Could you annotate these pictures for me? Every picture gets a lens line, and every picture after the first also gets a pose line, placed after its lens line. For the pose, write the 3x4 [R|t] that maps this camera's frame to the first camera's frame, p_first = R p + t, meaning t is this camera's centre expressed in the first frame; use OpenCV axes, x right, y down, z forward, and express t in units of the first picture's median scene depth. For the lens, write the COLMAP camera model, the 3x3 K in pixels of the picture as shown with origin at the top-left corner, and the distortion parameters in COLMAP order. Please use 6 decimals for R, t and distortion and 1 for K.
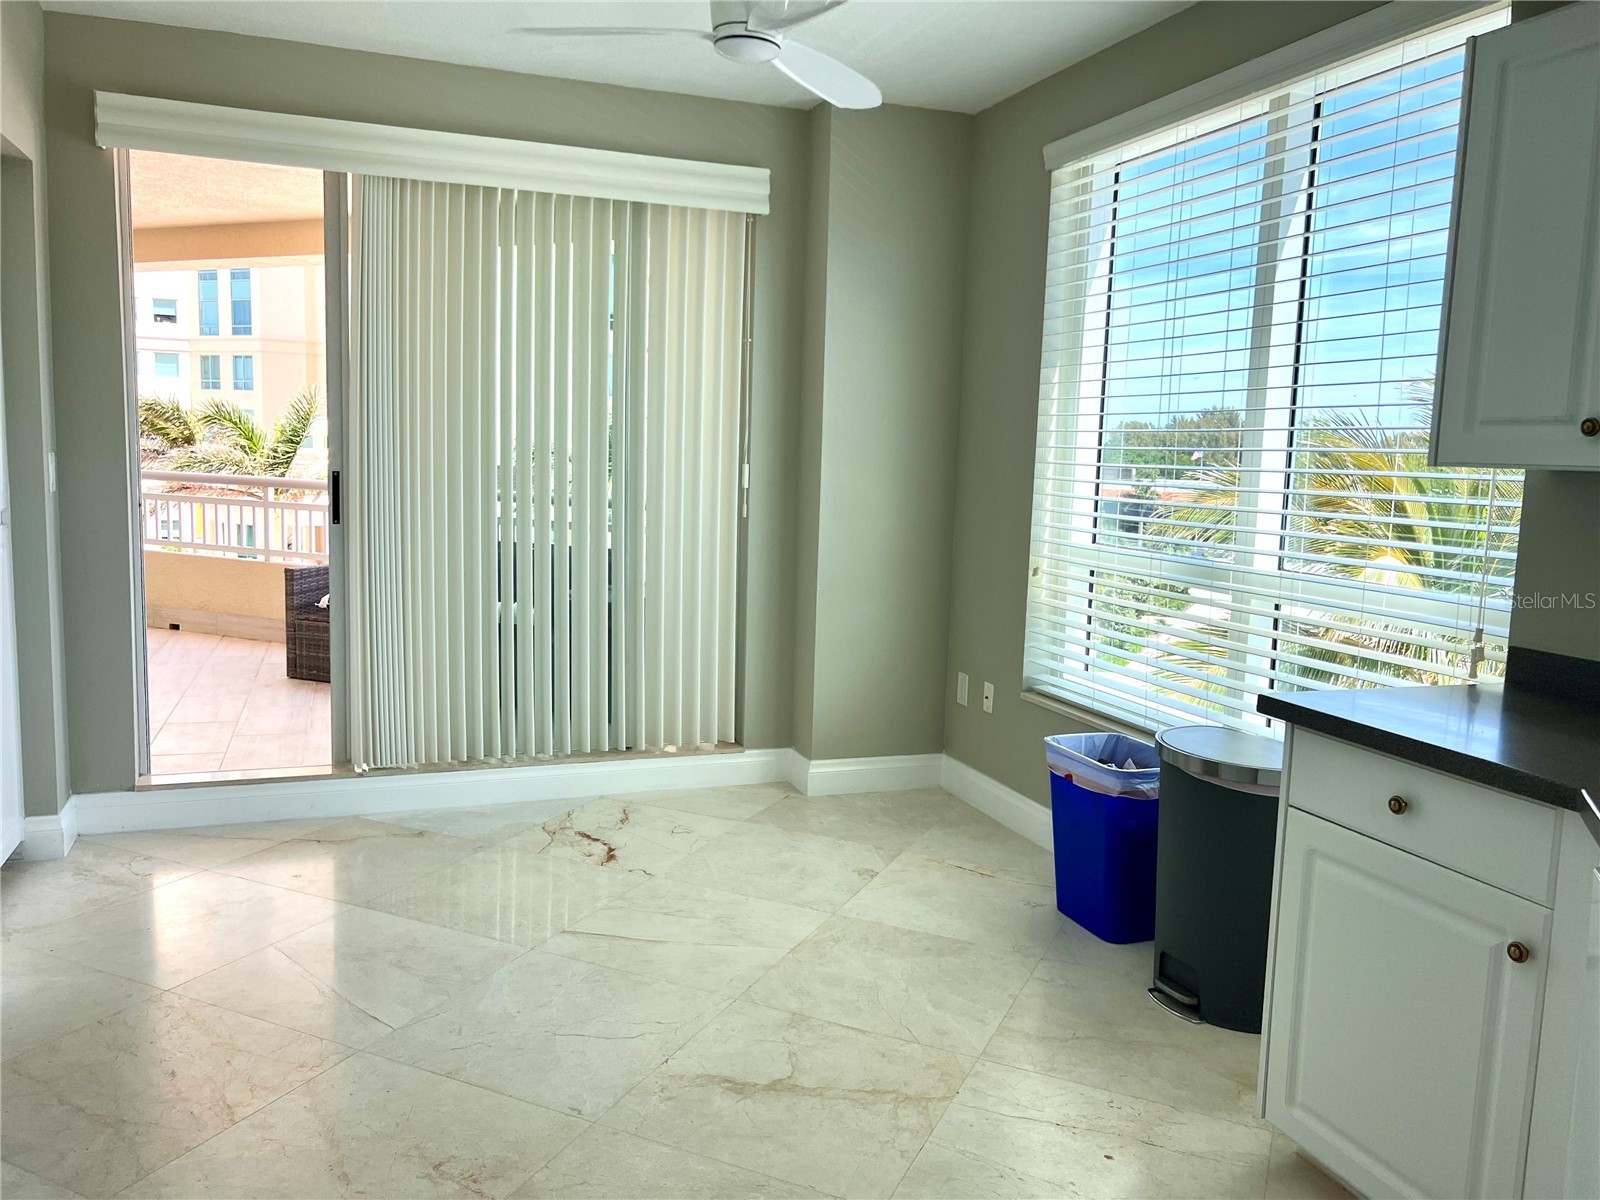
lens RADIAL K [[1202.3, 0, 798.8], [0, 1202.3, 602.1], [0, 0, 1]] dist [0.048153, -0.054730]
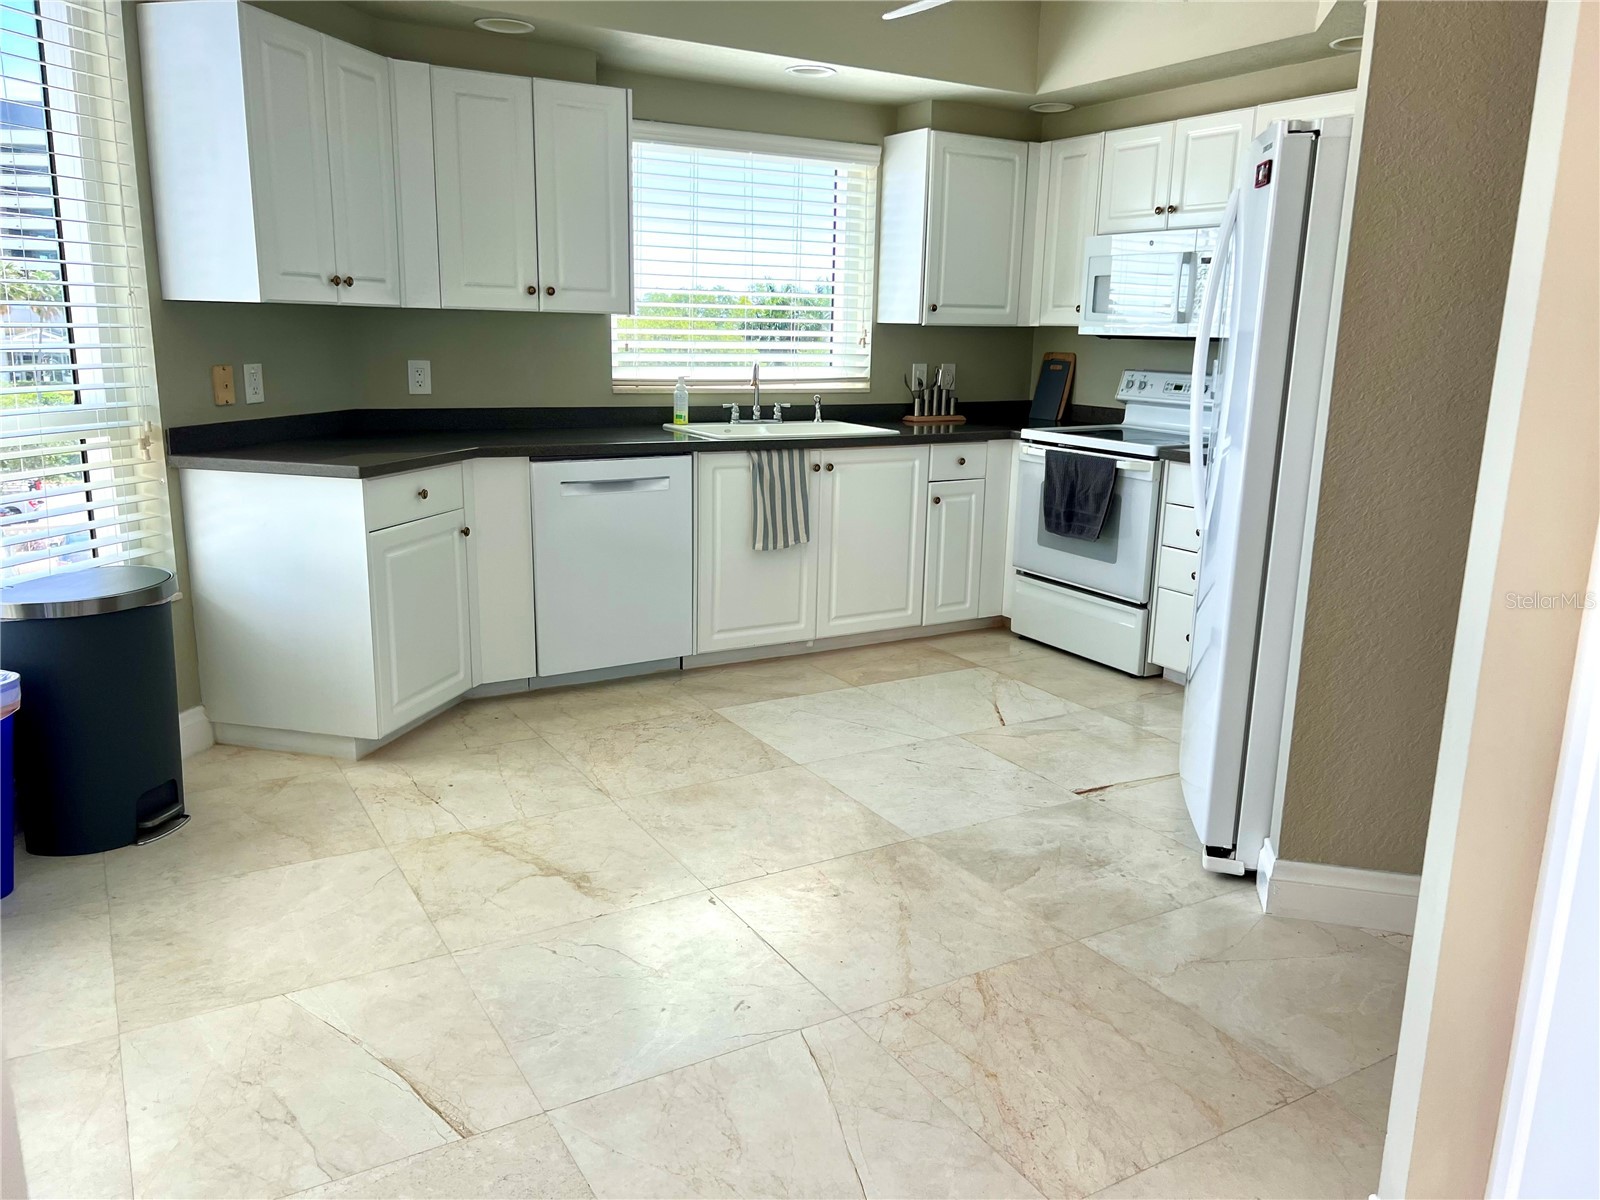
lens RADIAL K [[1202.3, 0, 801.2], [0, 1202.3, 606.9], [0, 0, 1]] dist [0.048153, -0.054730]
pose [[-0.821503, -0.179945, 0.541067, -0.137178], [0.016508, 0.940996, 0.338015, -0.039081], [-0.569966, 0.286612, -0.770060, 0.291333]]
